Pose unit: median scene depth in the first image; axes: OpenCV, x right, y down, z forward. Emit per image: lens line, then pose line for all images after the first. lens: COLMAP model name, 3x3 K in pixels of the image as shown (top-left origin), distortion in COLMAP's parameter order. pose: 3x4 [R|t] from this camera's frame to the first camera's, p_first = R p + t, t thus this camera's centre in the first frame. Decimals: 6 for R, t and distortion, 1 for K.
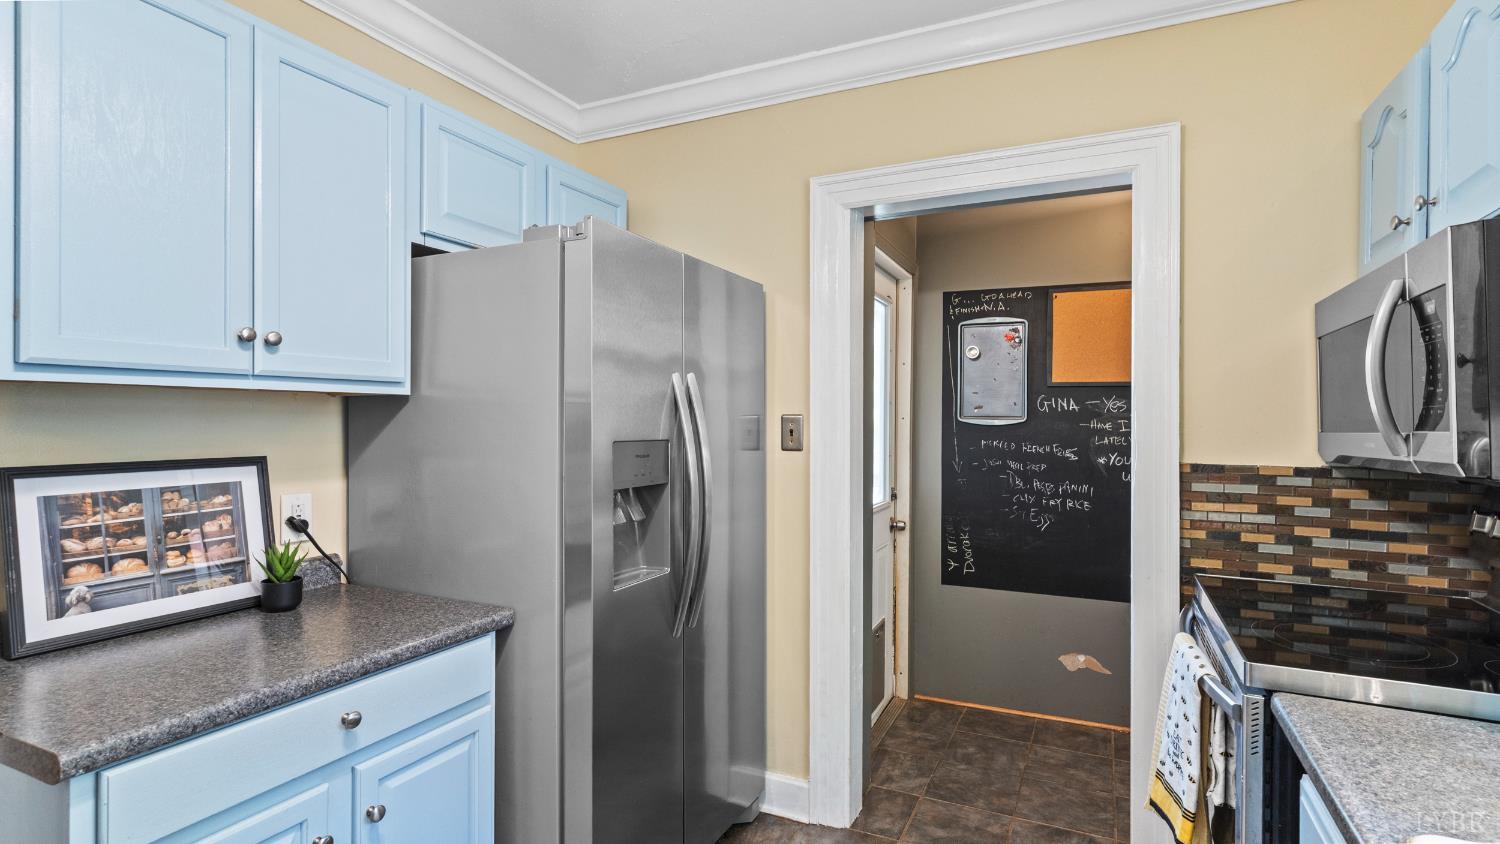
lens RADIAL K [[718.1, 0, 753.2], [0, 718.1, 420.2], [0, 0, 1]] dist [-0.000601, 0.000230]
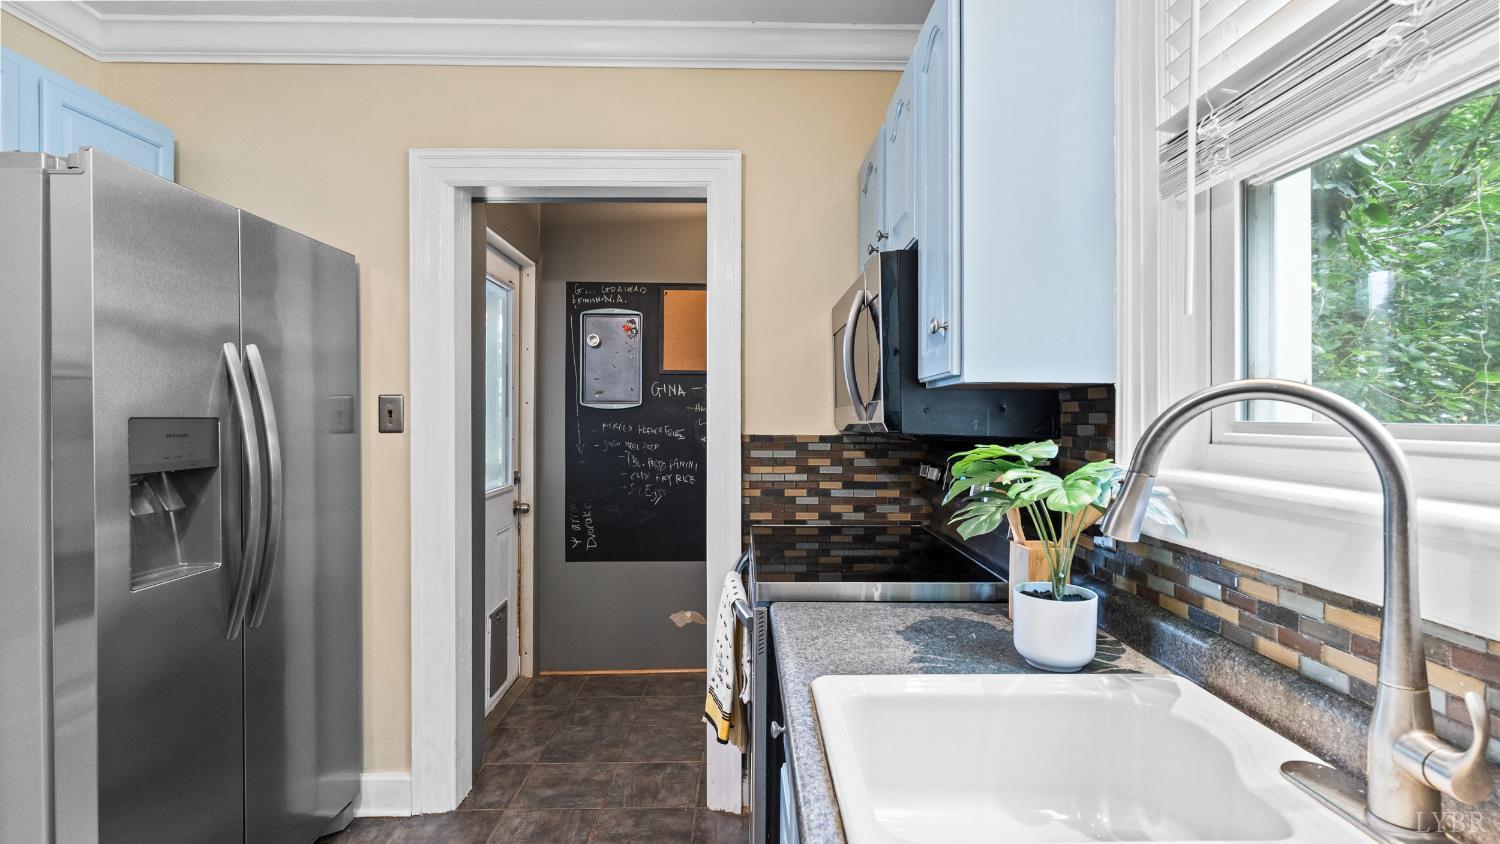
lens RADIAL K [[709.9, 0, 750.5], [0, 709.9, 418.6], [0, 0, 1]] dist [0.000890, 0.000458]
pose [[0.895205, -0.007569, 0.445591, 0.063088], [0.004702, 0.999961, 0.007539, 0.019647], [-0.445630, -0.004654, 0.895205, -0.059421]]
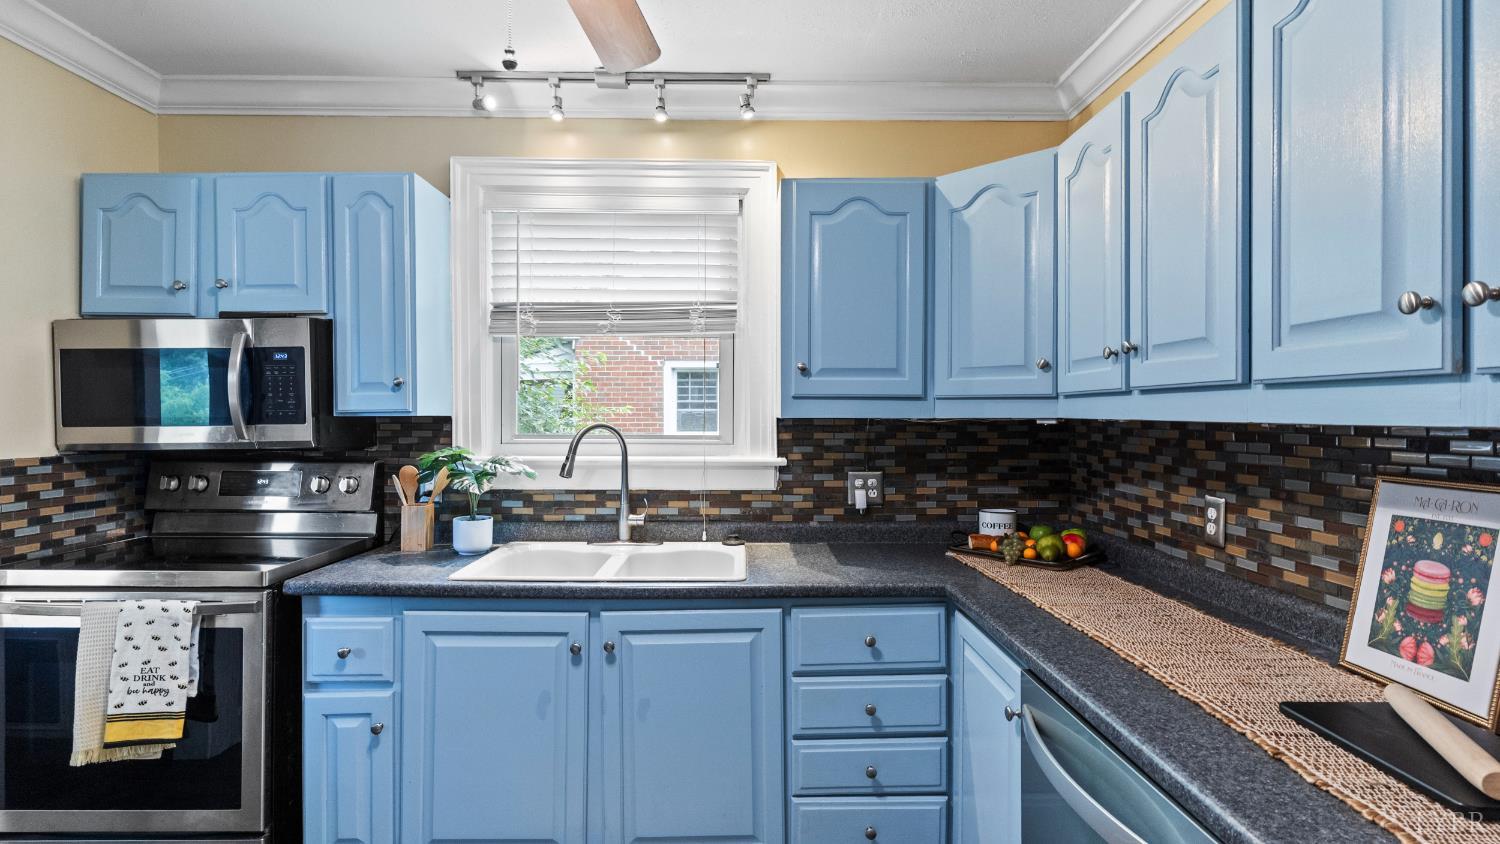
lens RADIAL K [[718.1, 0, 753.2], [0, 718.1, 420.2], [0, 0, 1]] dist [-0.000601, 0.000230]
pose [[-0.457172, -0.015597, 0.889242, -0.624899], [-0.007423, 0.999878, 0.013721, -0.015283], [-0.889348, -0.000328, -0.457232, 0.391330]]
